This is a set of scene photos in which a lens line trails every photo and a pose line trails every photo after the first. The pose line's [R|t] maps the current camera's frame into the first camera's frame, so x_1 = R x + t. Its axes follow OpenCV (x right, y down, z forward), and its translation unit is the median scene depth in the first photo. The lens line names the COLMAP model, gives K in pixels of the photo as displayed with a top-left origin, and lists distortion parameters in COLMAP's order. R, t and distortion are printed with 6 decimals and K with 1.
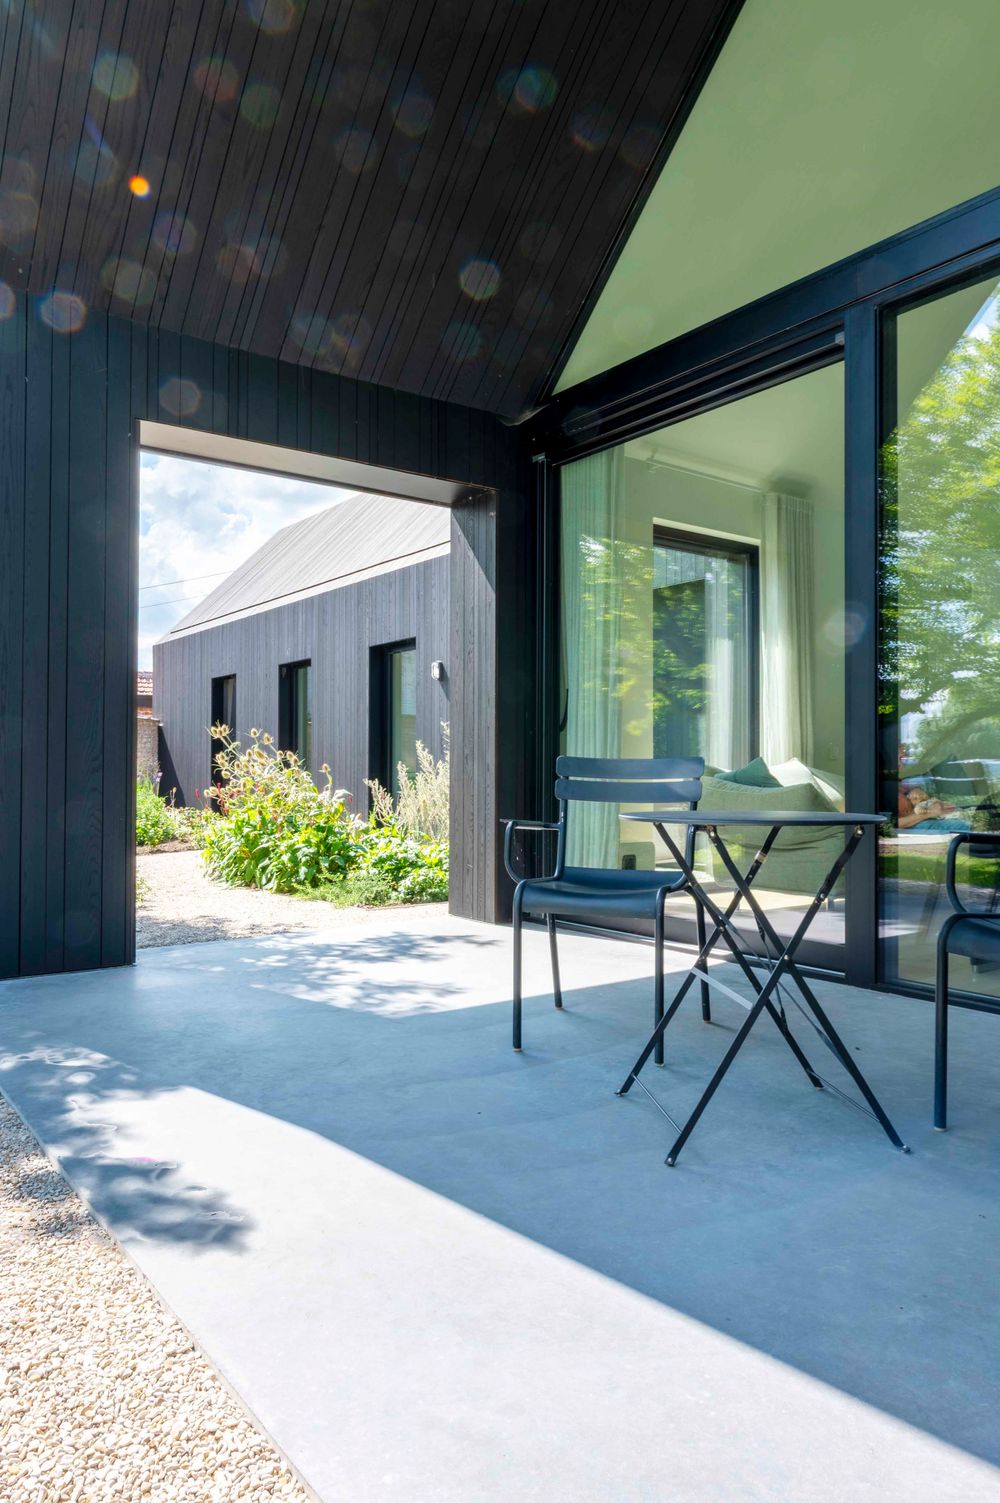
lens RADIAL K [[1019.0, 0, 499.2], [0, 1019.0, 755.0], [0, 0, 1]] dist [-0.001043, -0.000191]
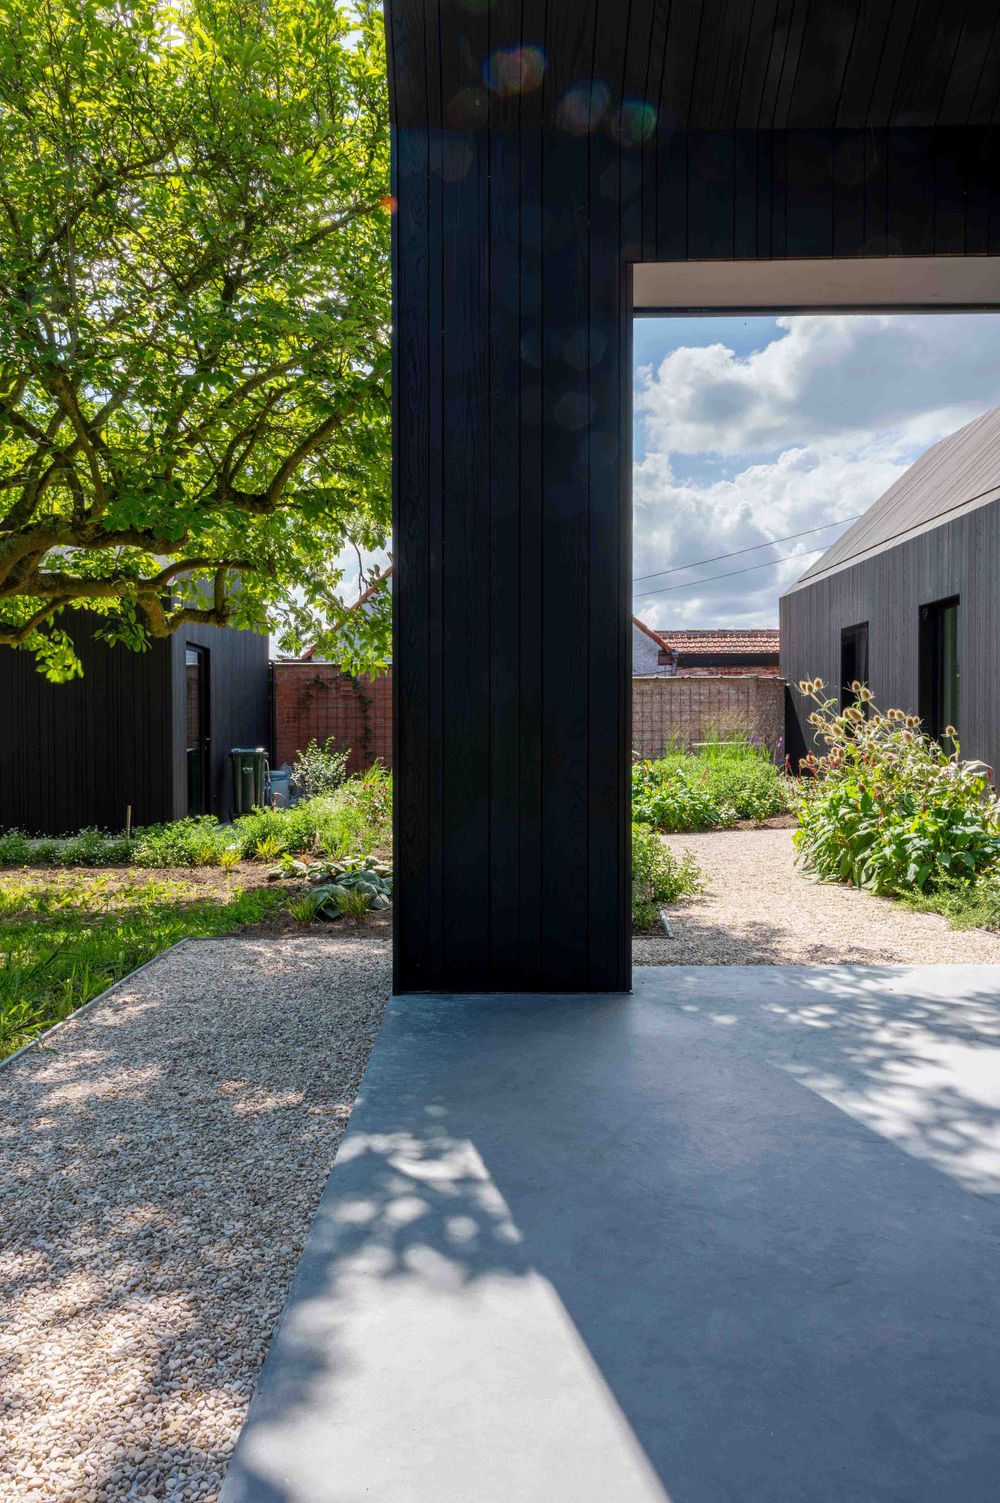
lens RADIAL K [[986.8, 0, 506.6], [0, 986.8, 755.6], [0, 0, 1]] dist [-0.008382, 0.000096]
pose [[0.792394, 0.009346, -0.609939, 0.009823], [0.013129, 0.999390, 0.032371, 0.003324], [0.609869, -0.033658, 0.791787, 0.248004]]
